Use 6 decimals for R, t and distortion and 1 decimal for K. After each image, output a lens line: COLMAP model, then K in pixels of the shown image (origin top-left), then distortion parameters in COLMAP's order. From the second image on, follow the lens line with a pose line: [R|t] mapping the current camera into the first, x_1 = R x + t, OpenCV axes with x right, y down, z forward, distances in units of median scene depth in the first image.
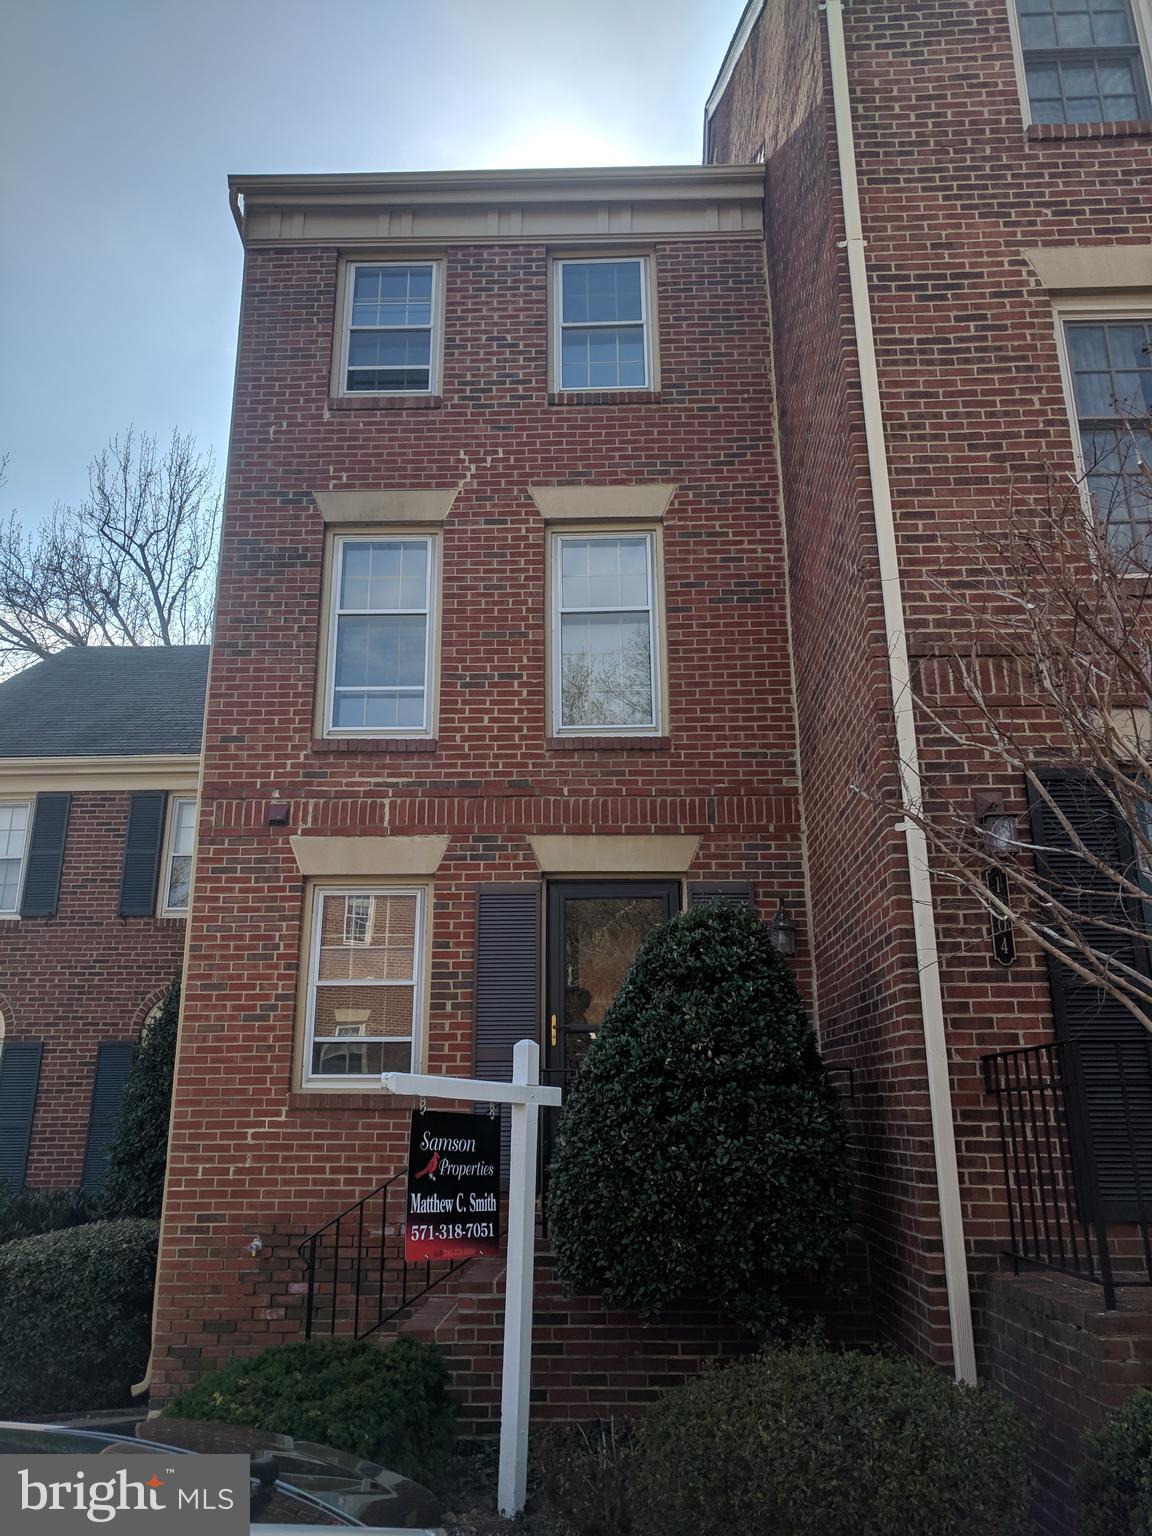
lens RADIAL K [[1166.0, 0, 578.9], [0, 1166.0, 774.2], [0, 0, 1]] dist [0.004020, -0.017197]
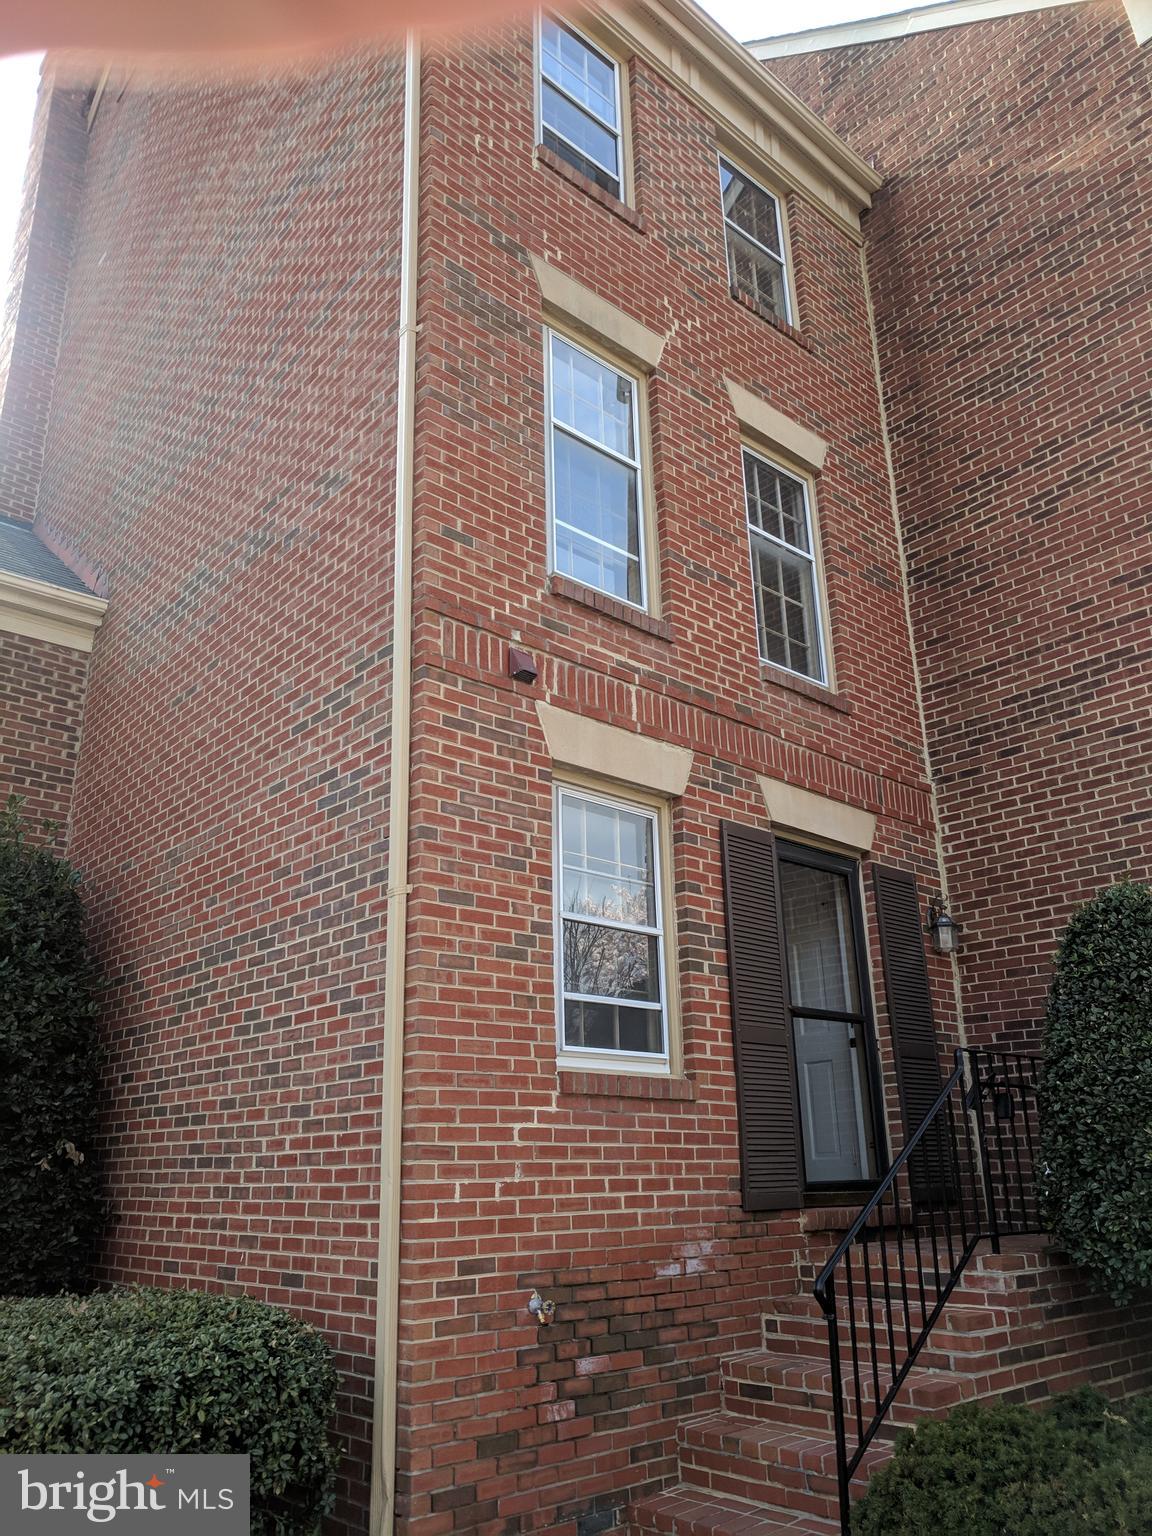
lens RADIAL K [[1166.0, 0, 573.5], [0, 1166.0, 760.0], [0, 0, 1]] dist [0.004020, -0.017197]
pose [[0.722315, 0.225246, 0.653854, -0.682523], [-0.191508, 0.973645, -0.123851, 0.170829], [-0.664519, -0.035759, 0.746415, 0.471891]]
